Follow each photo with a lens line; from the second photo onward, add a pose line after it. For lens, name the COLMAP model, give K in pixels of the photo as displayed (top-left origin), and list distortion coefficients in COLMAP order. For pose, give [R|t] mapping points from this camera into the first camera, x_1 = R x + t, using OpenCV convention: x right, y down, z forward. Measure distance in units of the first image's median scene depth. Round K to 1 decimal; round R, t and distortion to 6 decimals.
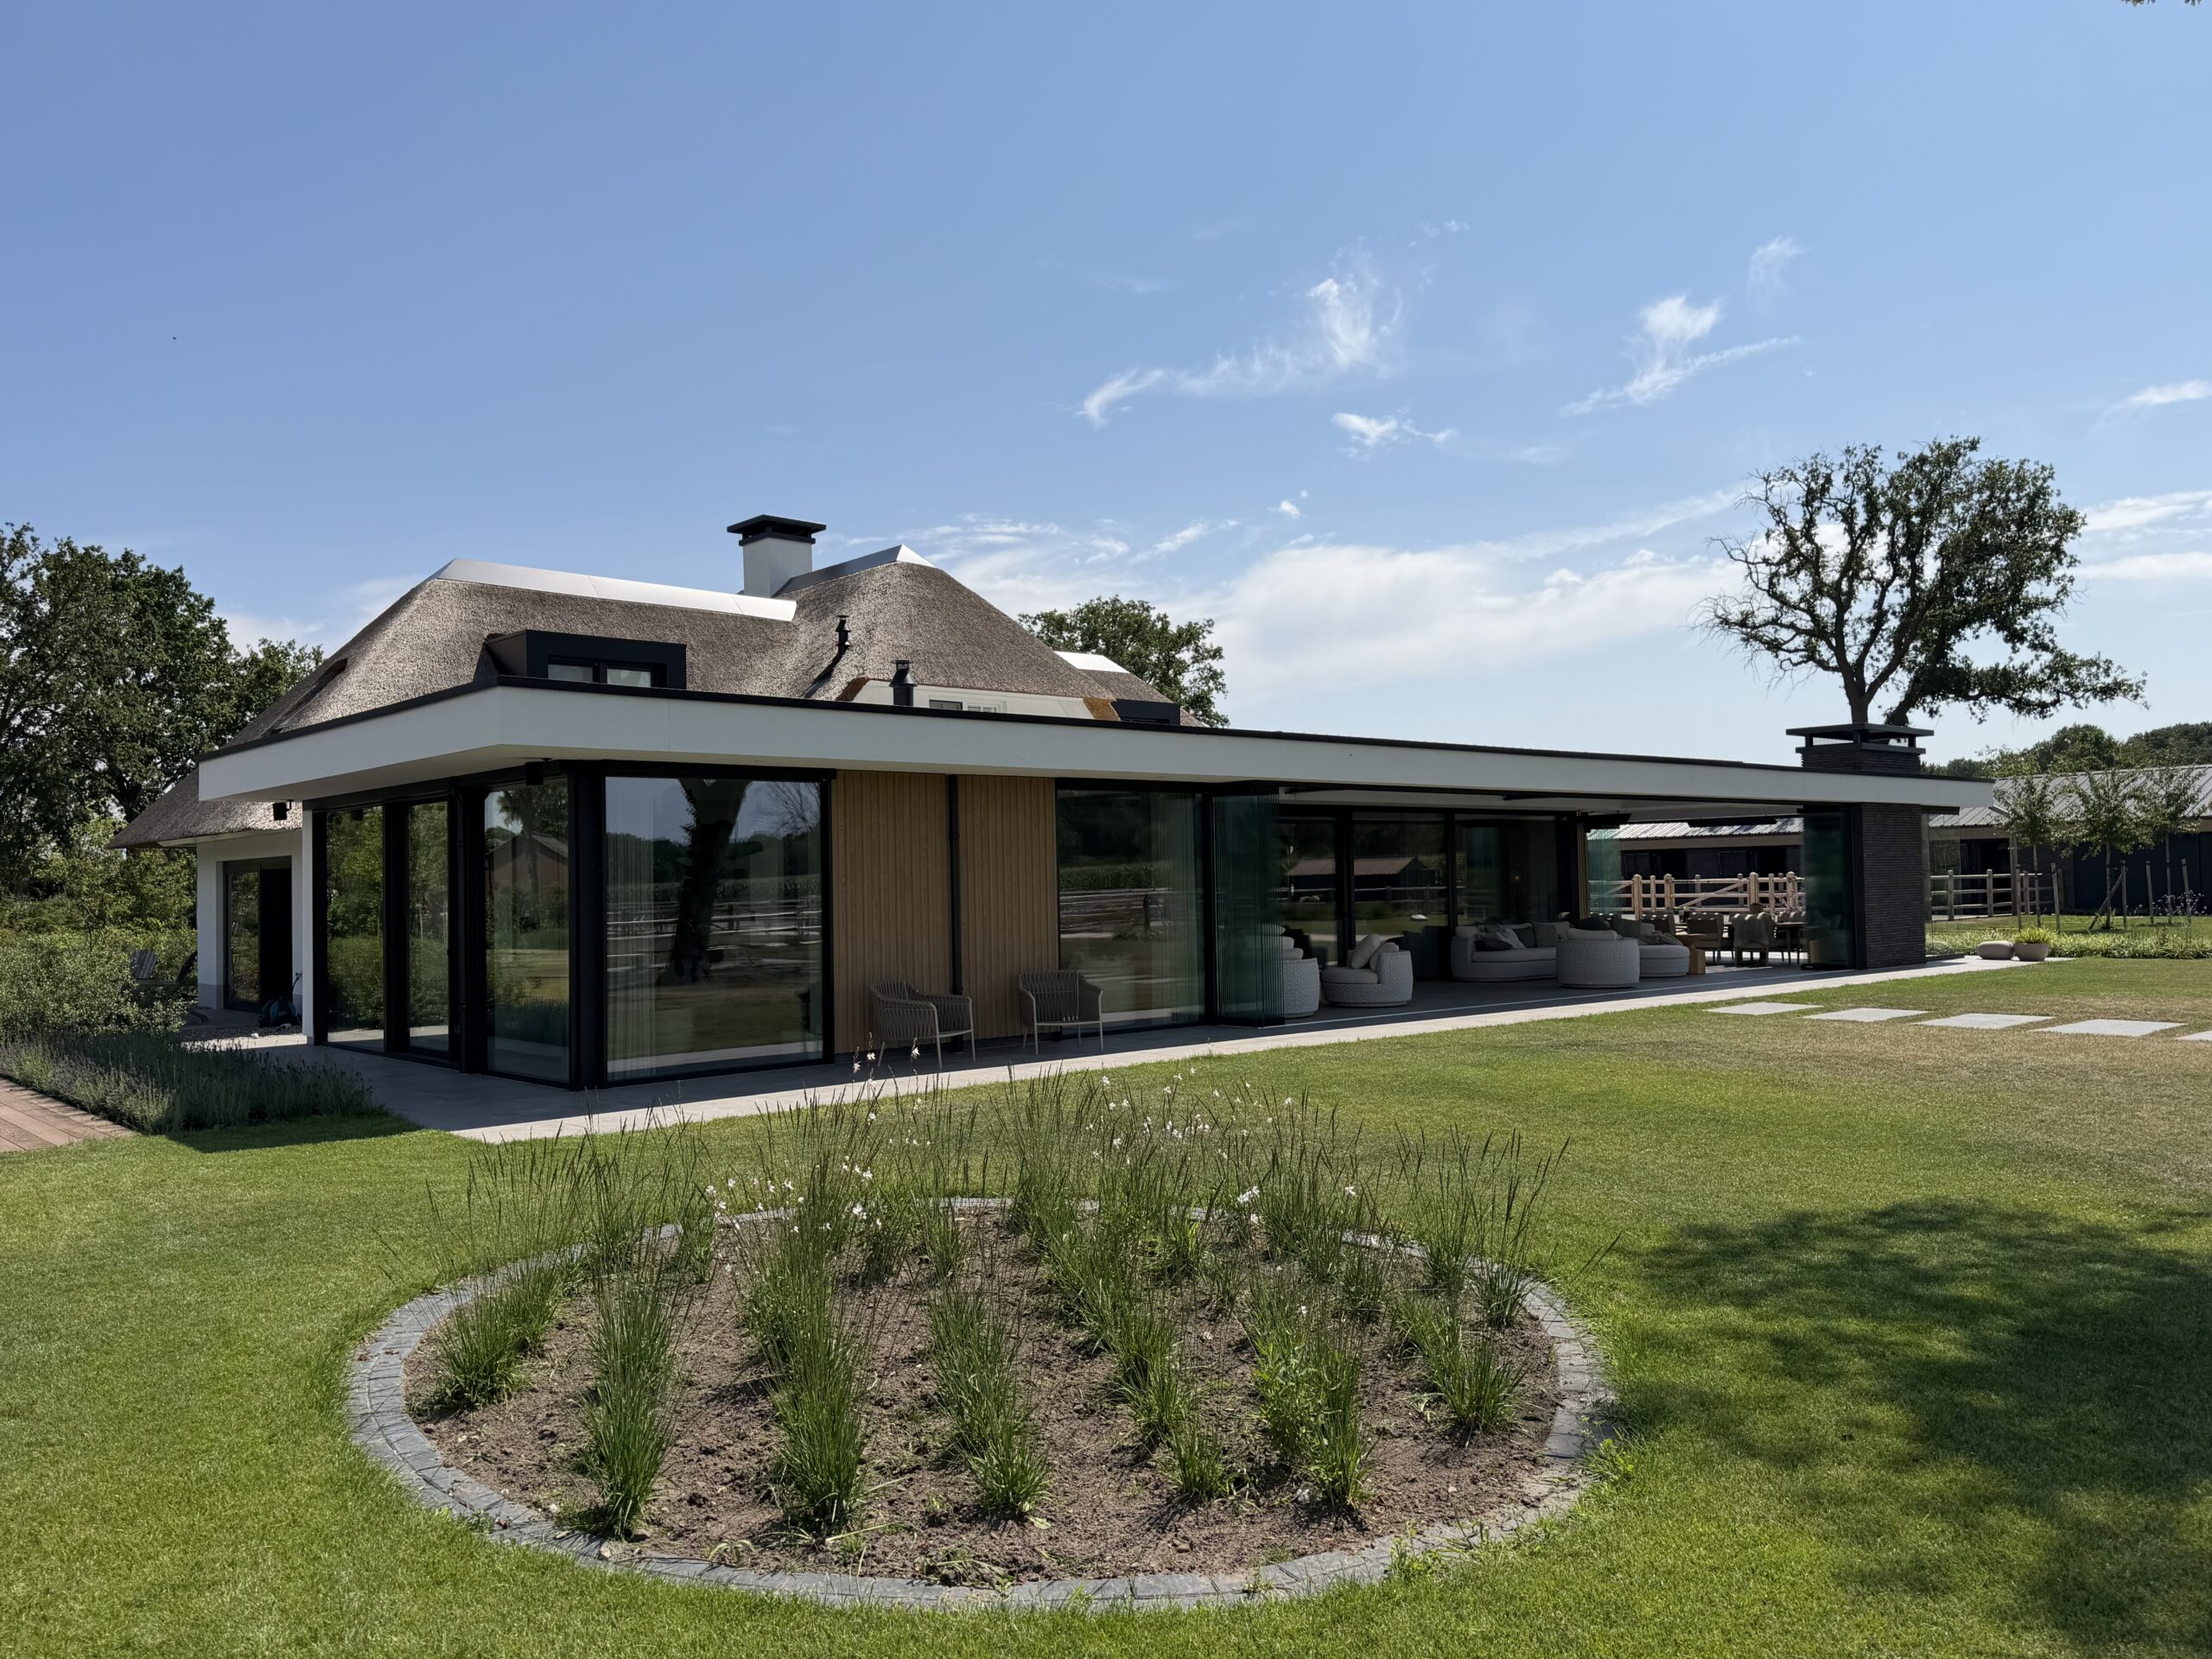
lens RADIAL K [[1676.5, 0, 1049.5], [0, 1676.5, 696.2], [0, 0, 1]] dist [0.169812, -0.168817]
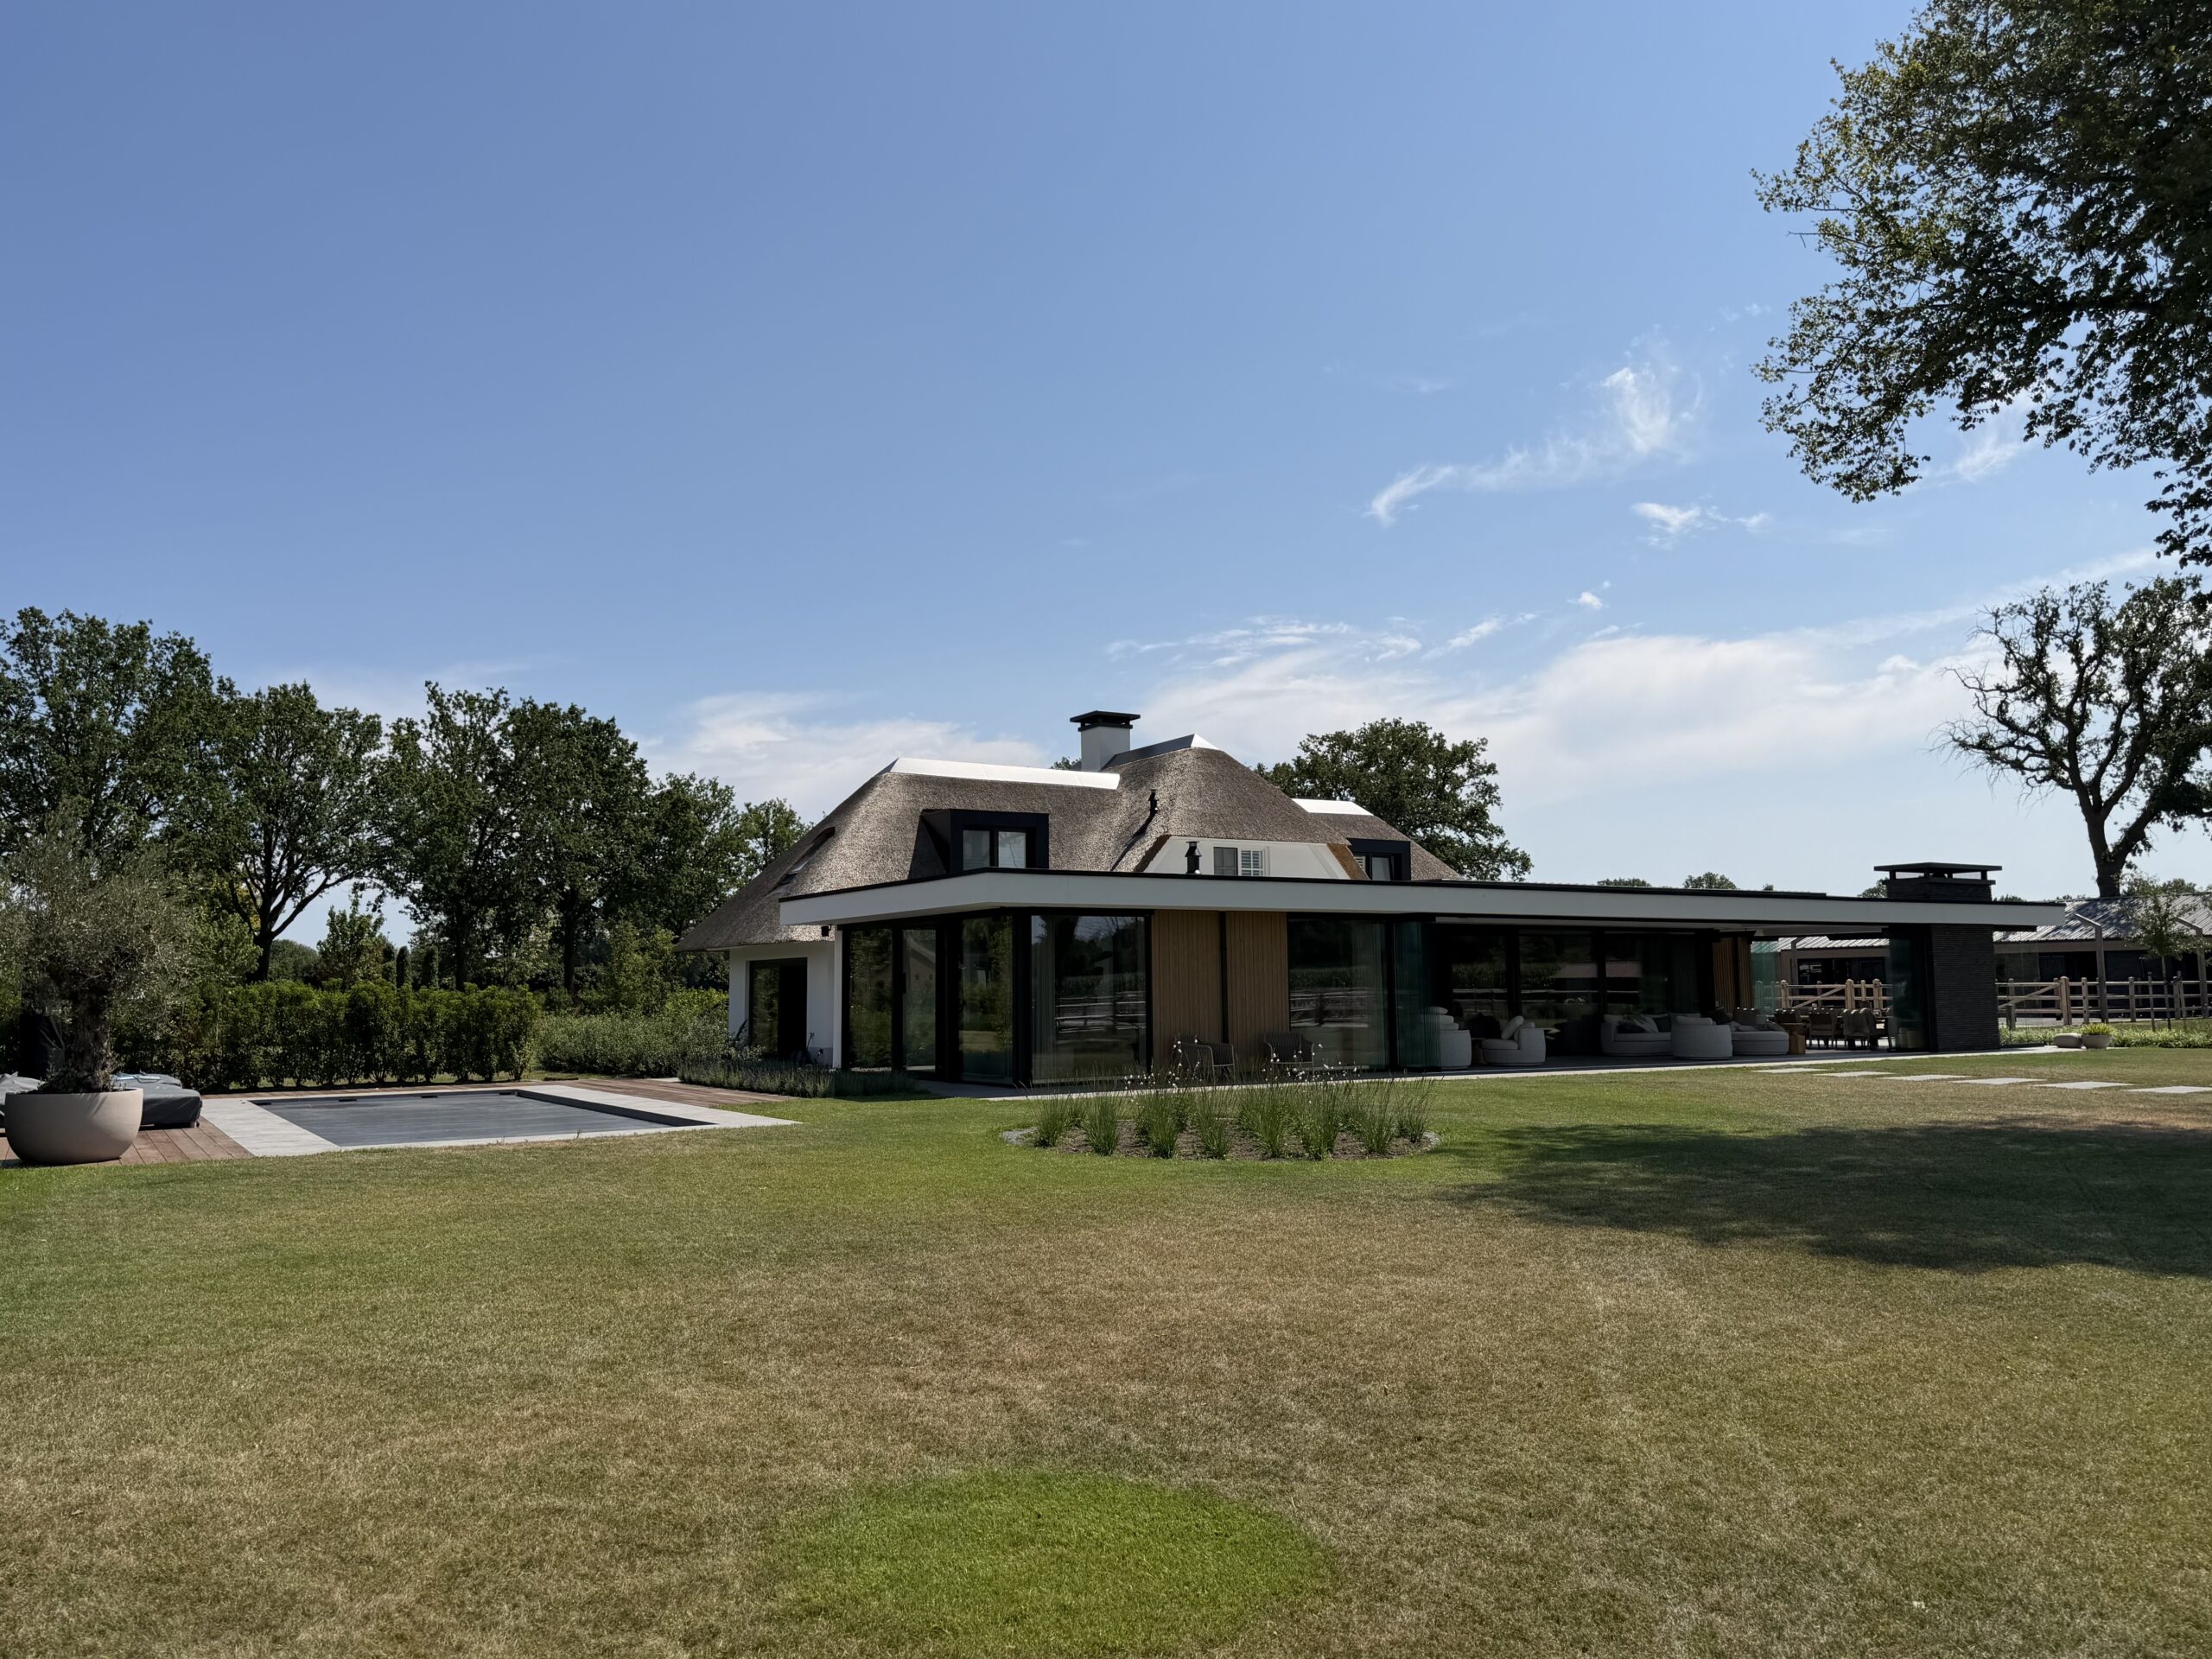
lens RADIAL K [[1676.5, 0, 1049.5], [0, 1676.5, 696.2], [0, 0, 1]] dist [0.169812, -0.168817]
pose [[0.984709, -0.026007, -0.172253, 0.015992], [0.016074, 0.998140, -0.058807, -0.018857], [0.173462, 0.055139, 0.983296, -0.178564]]
